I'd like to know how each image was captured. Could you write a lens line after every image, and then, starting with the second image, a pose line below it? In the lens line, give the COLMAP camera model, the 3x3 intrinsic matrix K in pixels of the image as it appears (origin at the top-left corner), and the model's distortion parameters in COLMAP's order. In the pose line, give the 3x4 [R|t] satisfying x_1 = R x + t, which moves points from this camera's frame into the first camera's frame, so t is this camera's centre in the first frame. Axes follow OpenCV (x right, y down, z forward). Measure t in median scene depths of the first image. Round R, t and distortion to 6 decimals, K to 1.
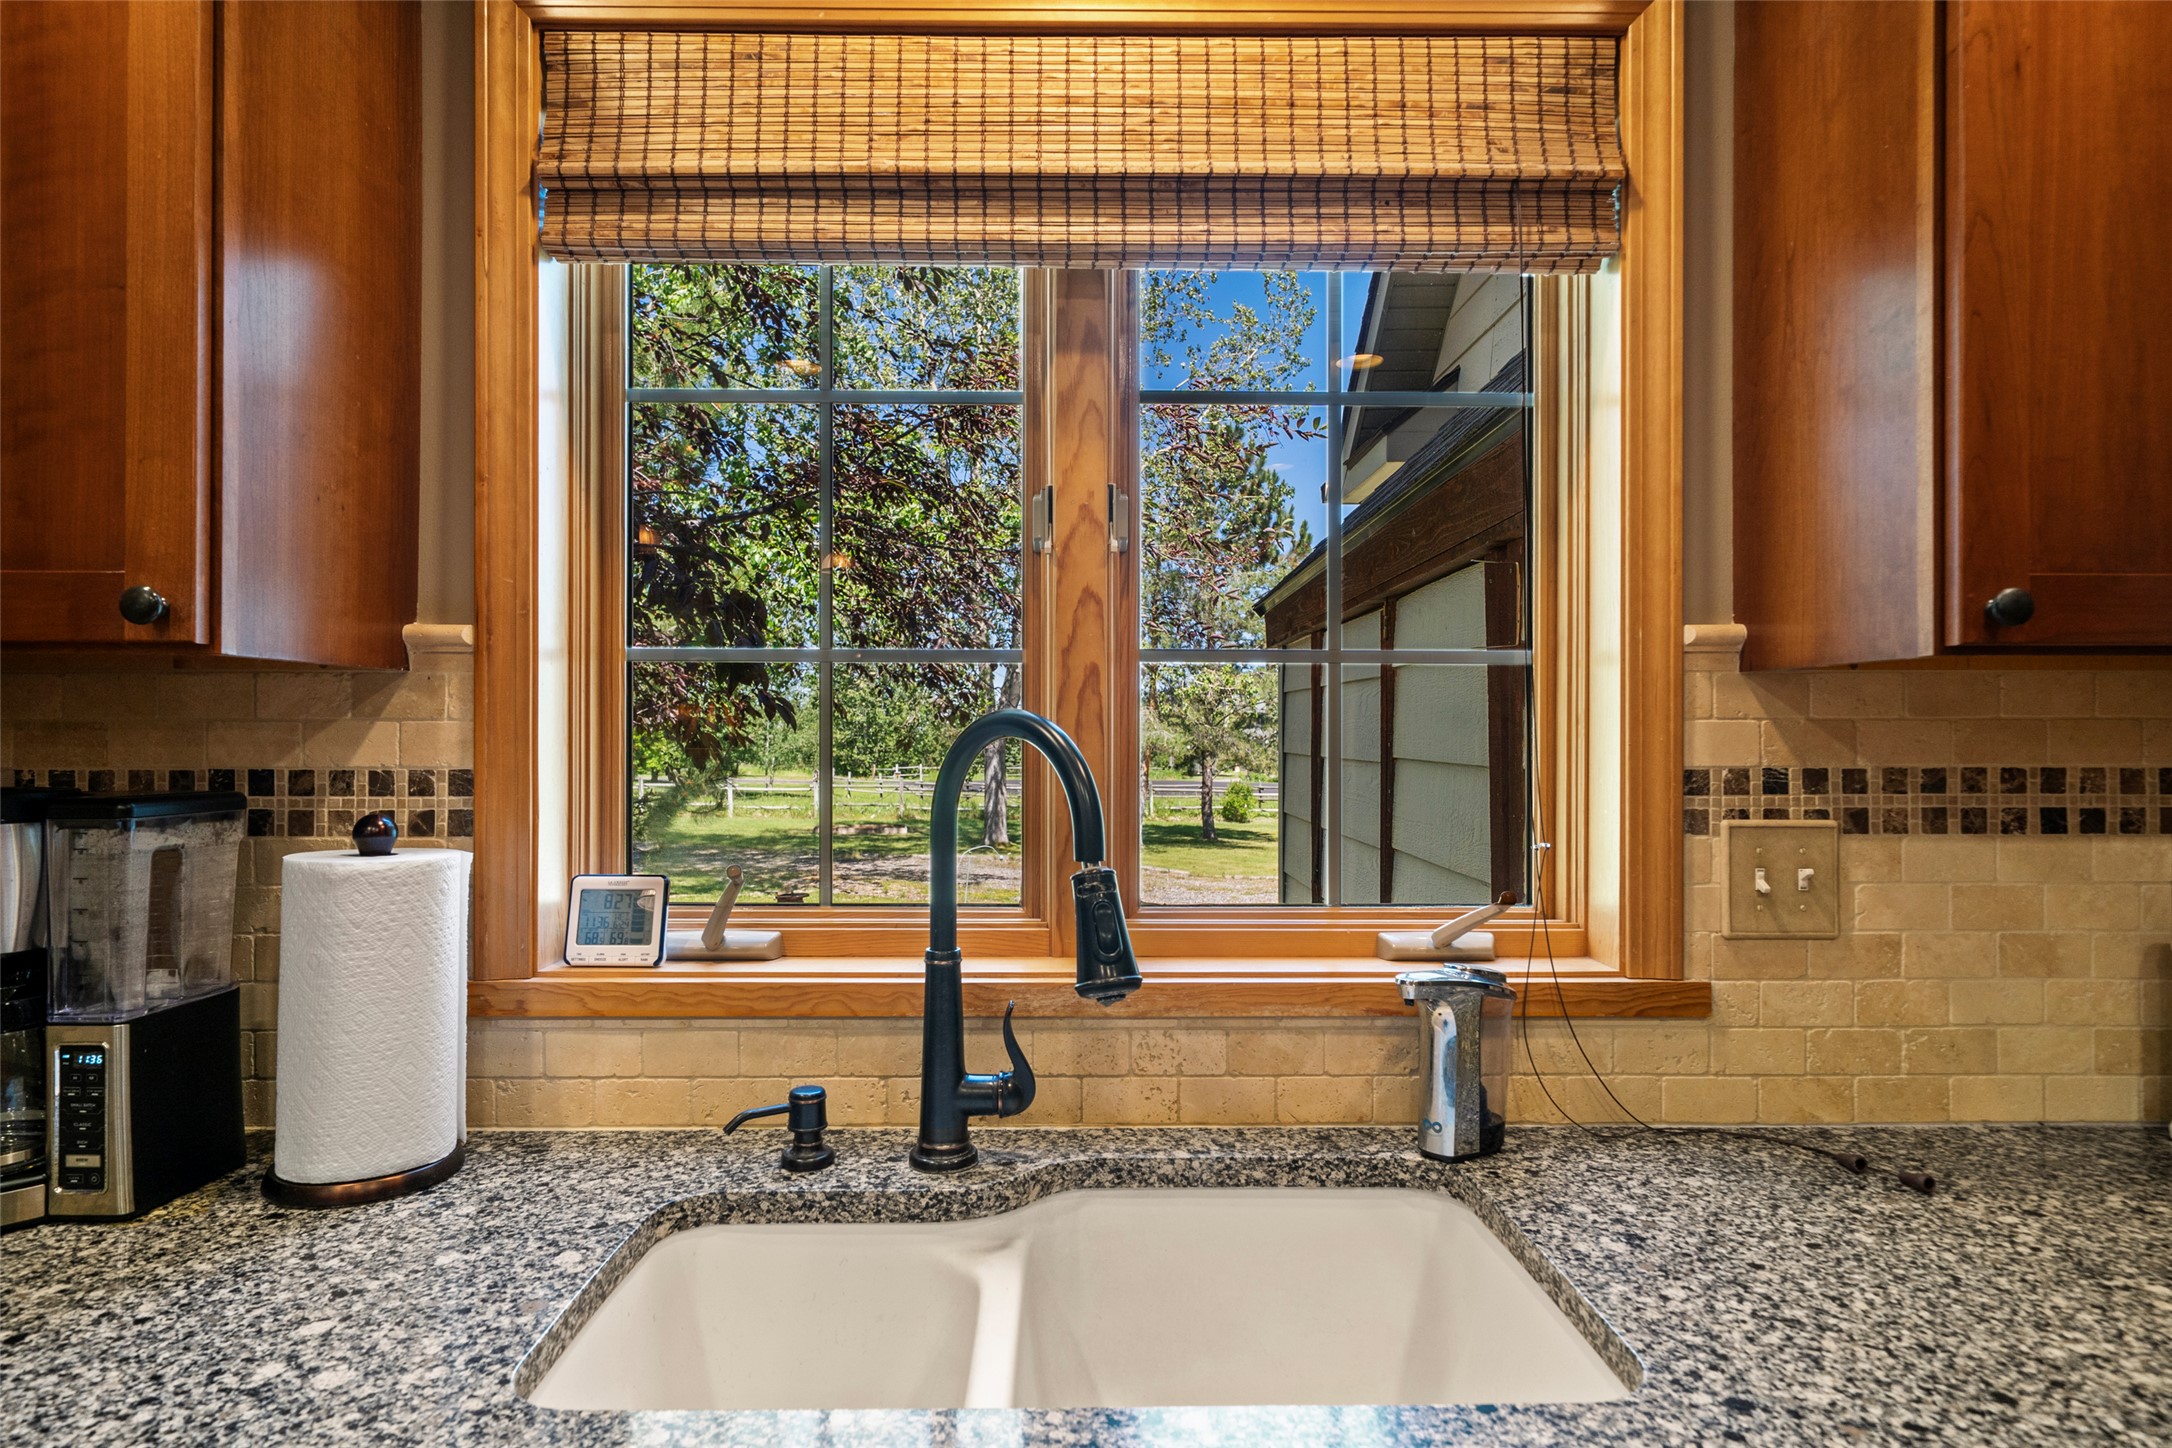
lens RADIAL K [[1202.0, 0, 1086.0], [0, 1202.0, 724.0], [0, 0, 1]] dist [0.001816, 0.001518]
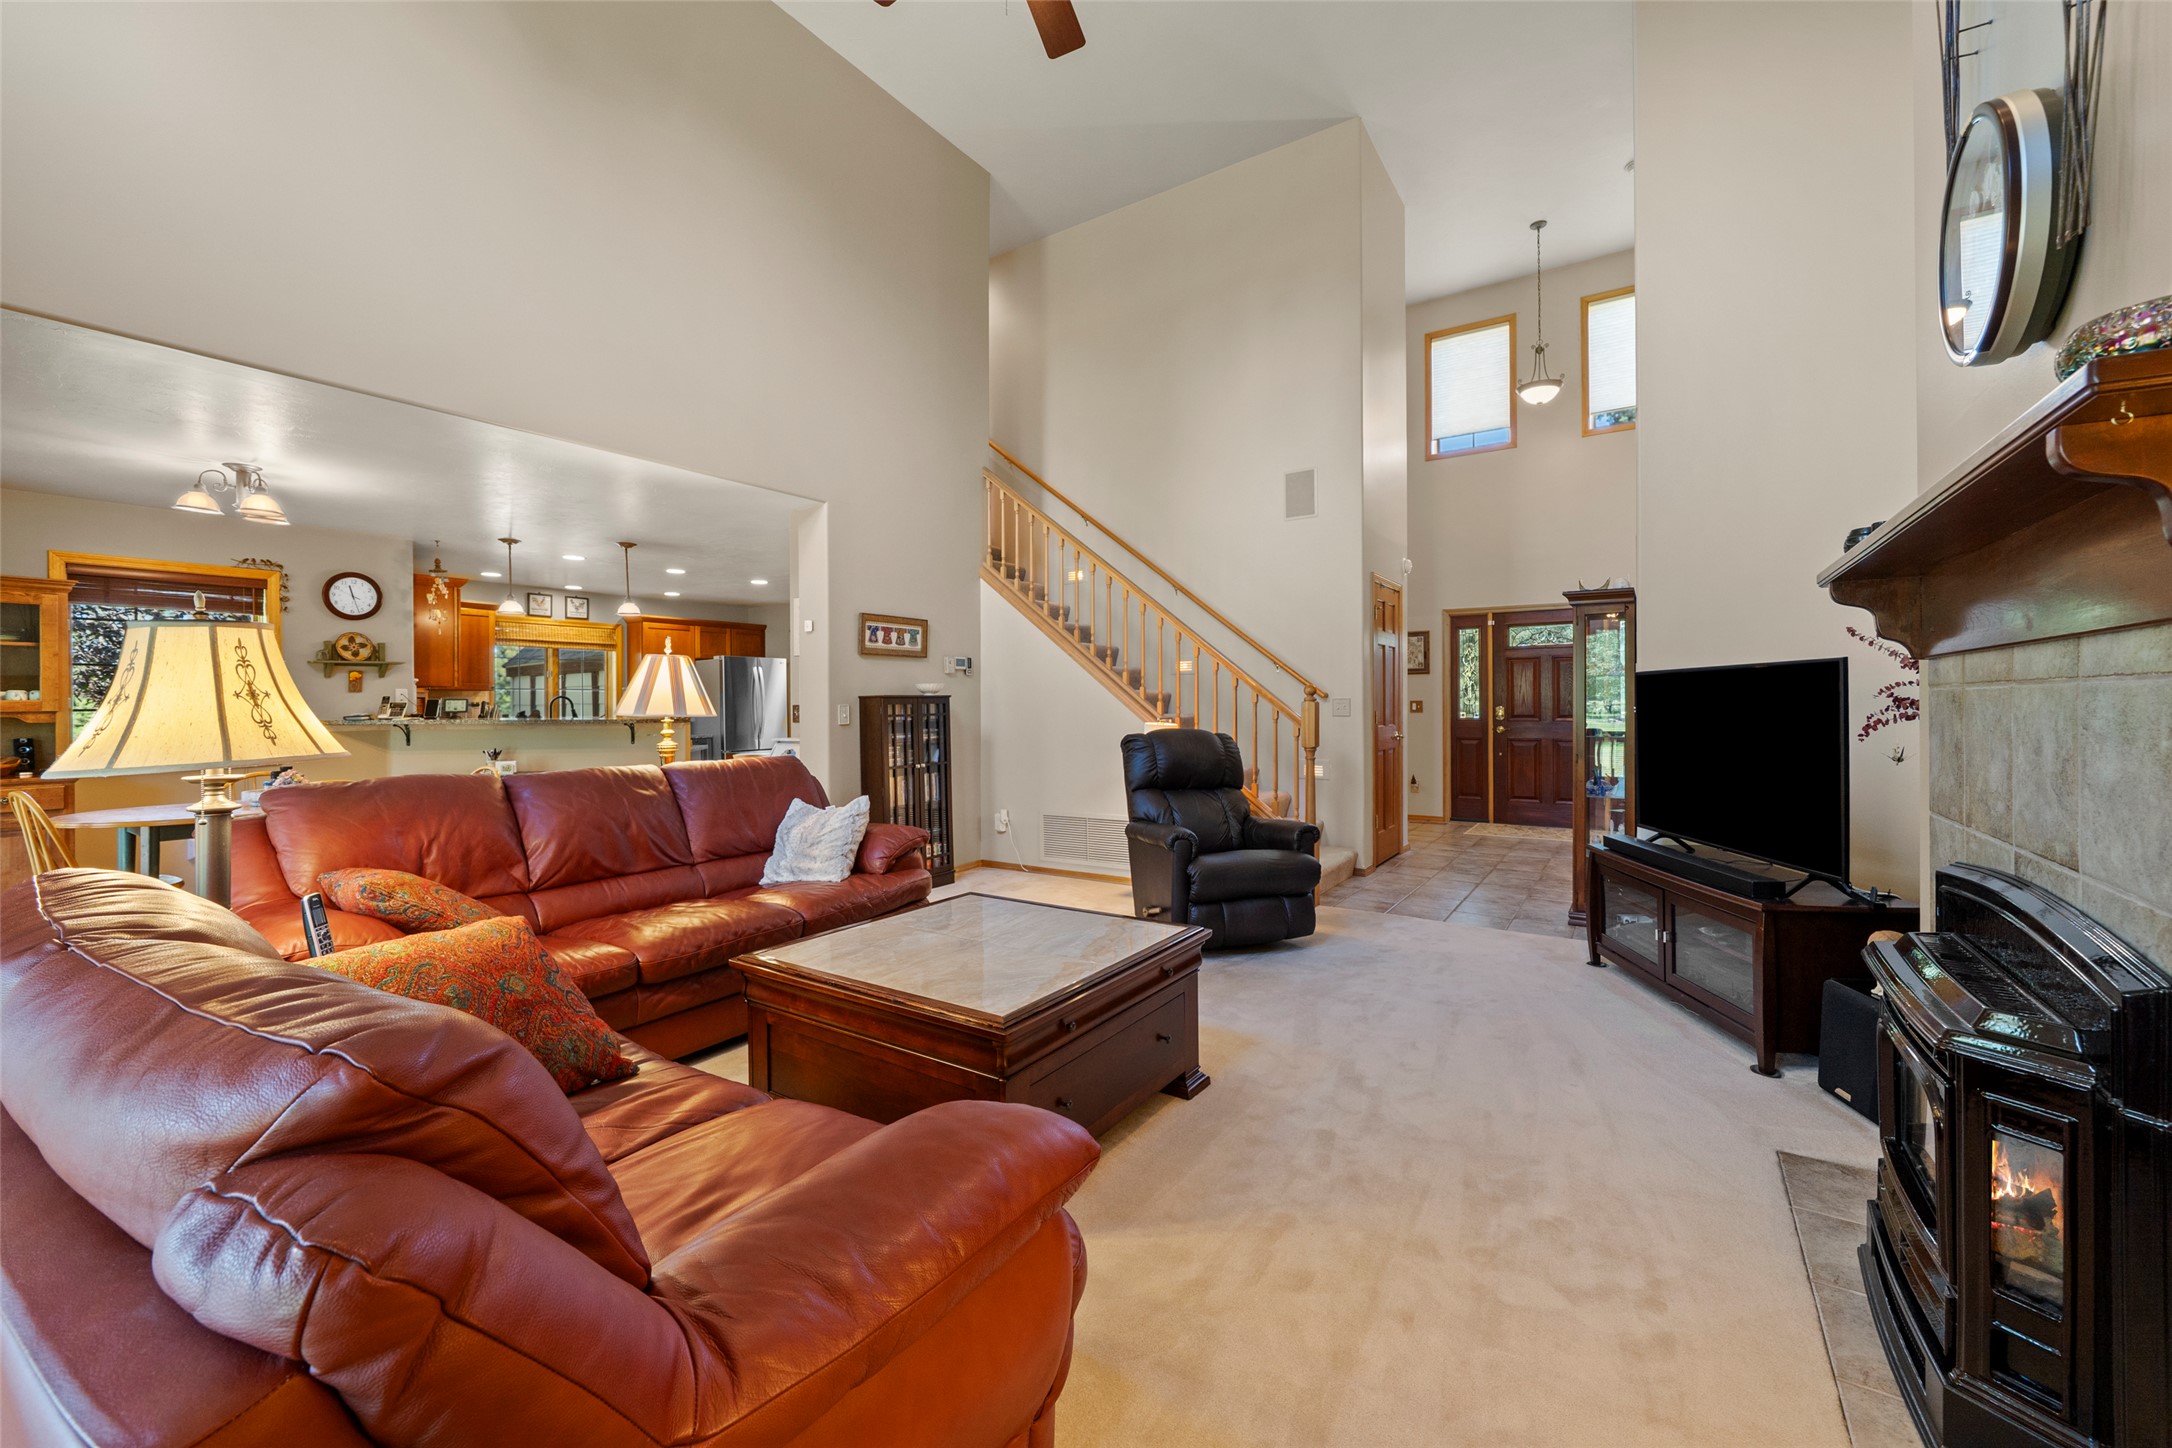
lens RADIAL K [[849.8, 0, 1093.4], [0, 849.8, 706.0], [0, 0, 1]] dist [-0.001298, 0.000195]
pose [[0.562083, -0.006830, 0.827053, -3.283045], [0.005047, 0.999976, 0.004828, 0.059569], [-0.827066, 0.001460, 0.562104, -6.482891]]
